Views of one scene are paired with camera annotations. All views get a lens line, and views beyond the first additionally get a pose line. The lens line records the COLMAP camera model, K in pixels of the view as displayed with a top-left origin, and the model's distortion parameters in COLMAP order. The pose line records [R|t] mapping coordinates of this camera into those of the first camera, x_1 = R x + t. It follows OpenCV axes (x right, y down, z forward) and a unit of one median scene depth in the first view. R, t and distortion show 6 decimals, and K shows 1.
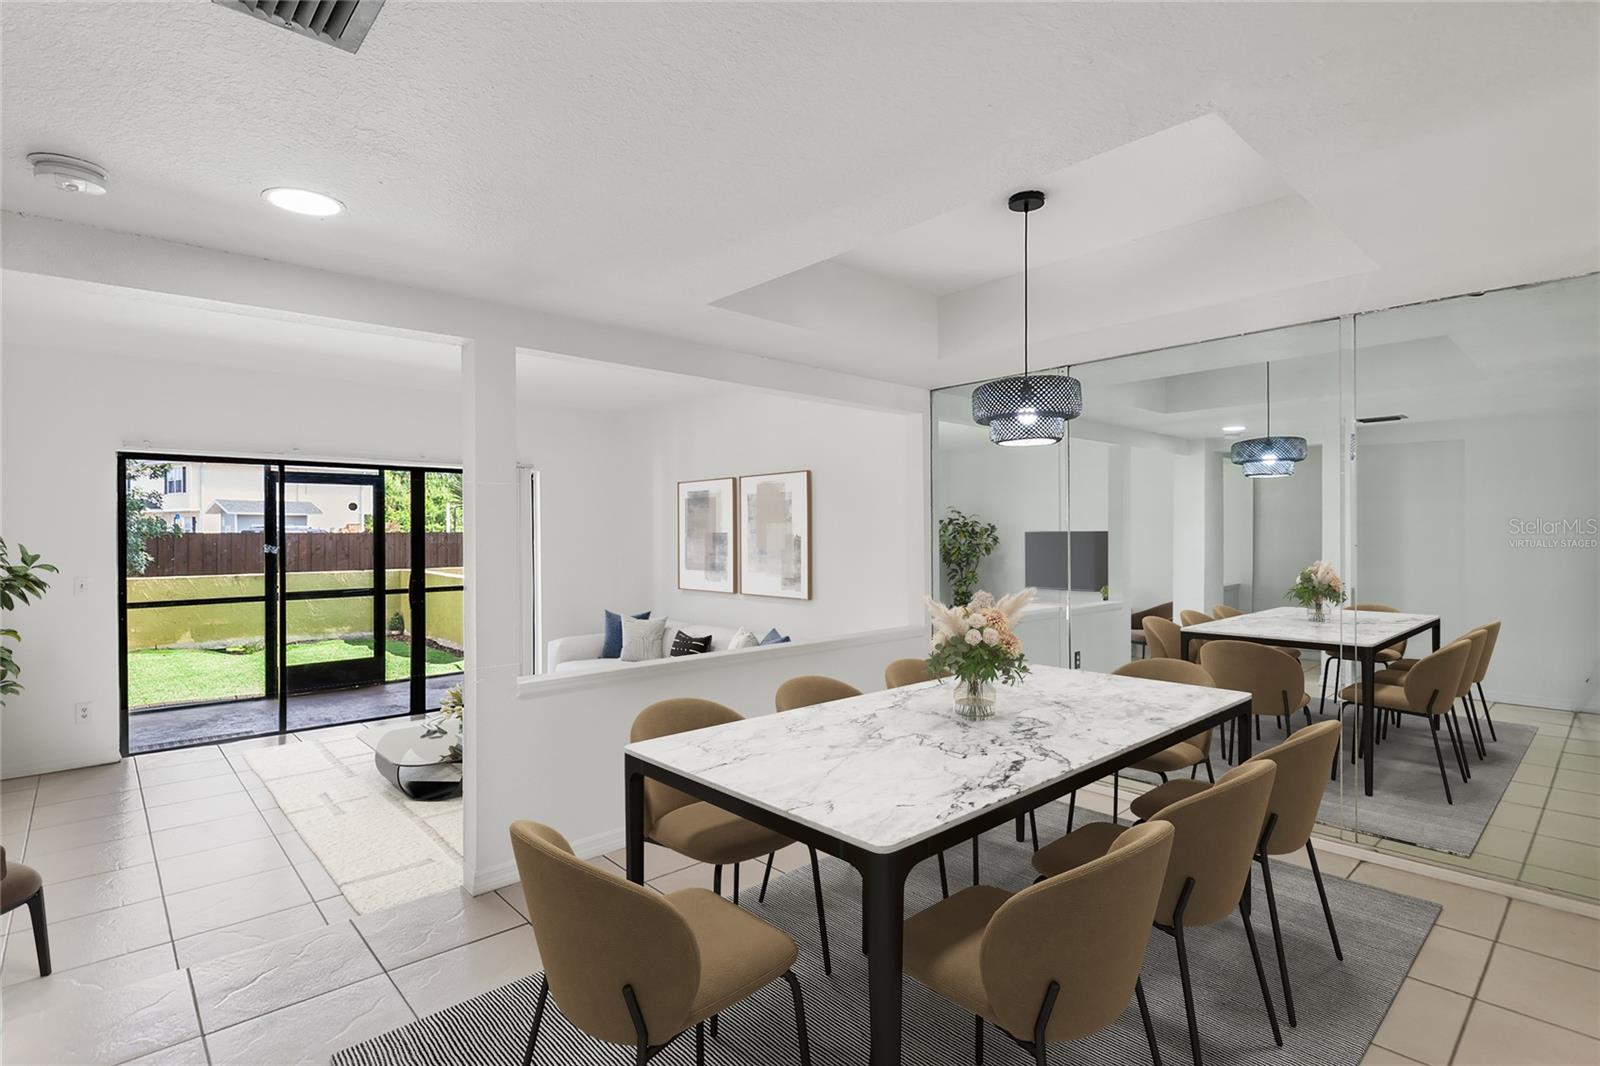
lens RADIAL K [[782.5, 0, 798.7], [0, 782.5, 533.6], [0, 0, 1]] dist [0.003026, 0.000262]
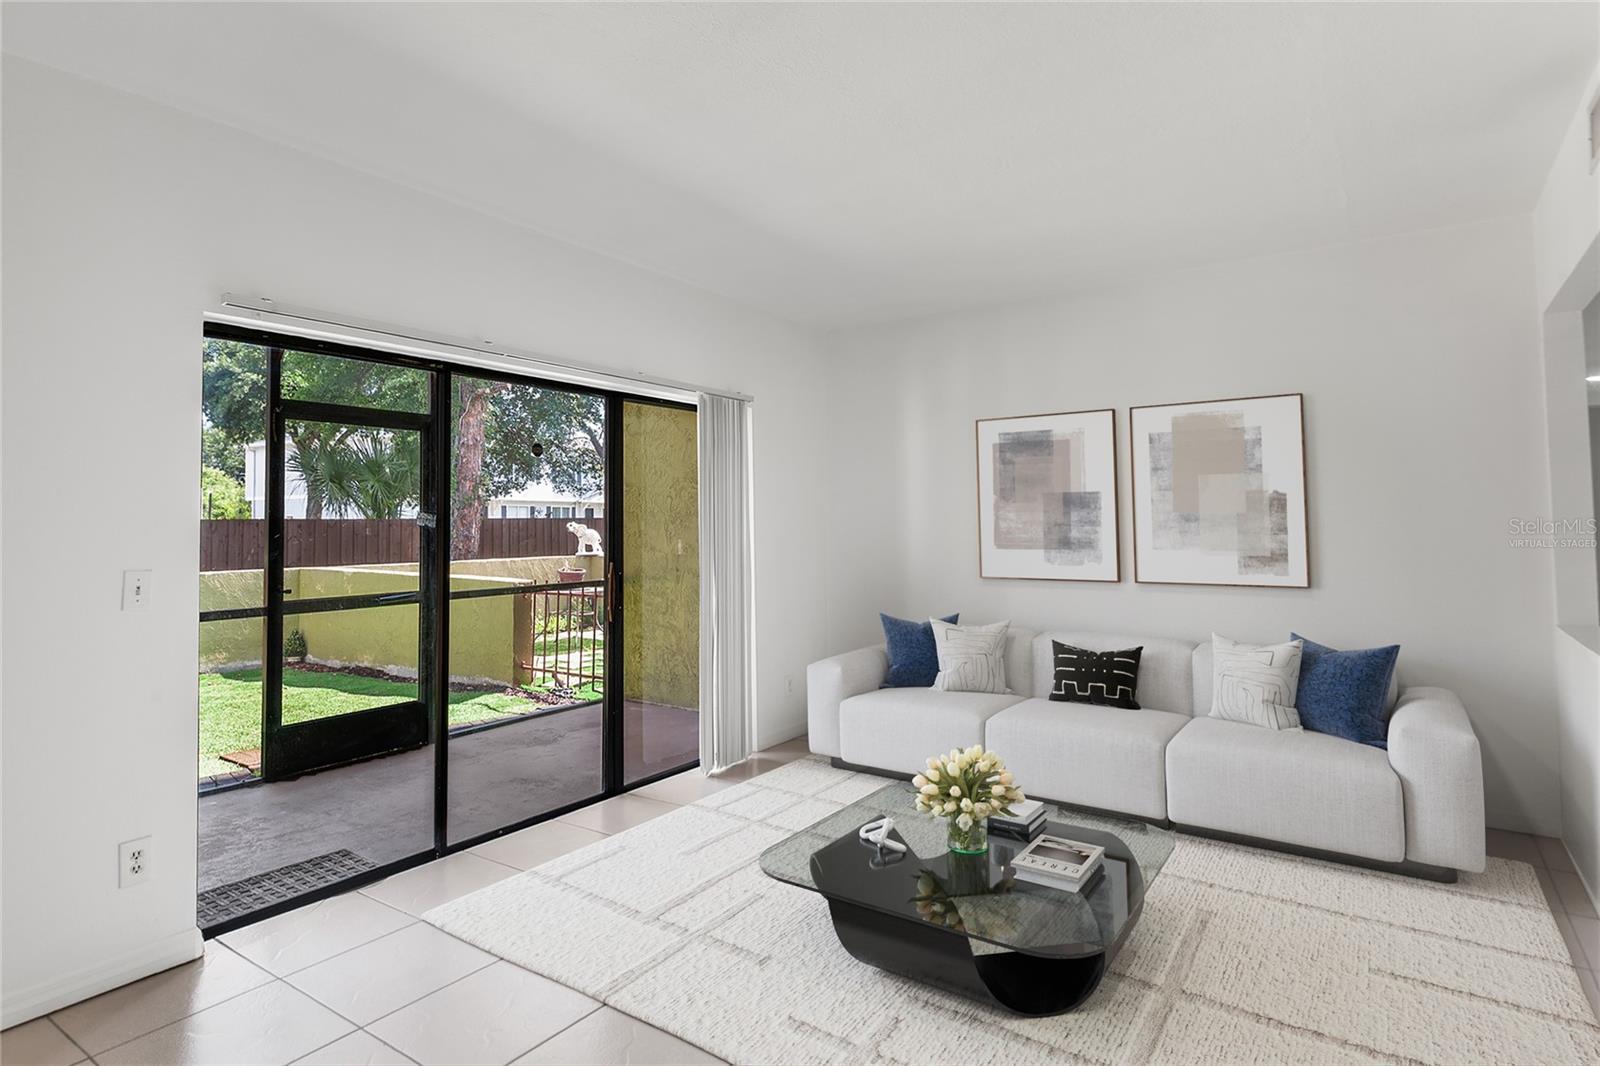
lens RADIAL K [[860.8, 0, 791.6], [0, 860.8, 475.5], [0, 0, 1]] dist [0.007228, 0.000656]
pose [[0.975802, 0.002413, 0.218644, -0.502997], [0.009111, 0.998622, -0.051683, 0.020580], [-0.218467, 0.052425, 0.974435, 0.330138]]
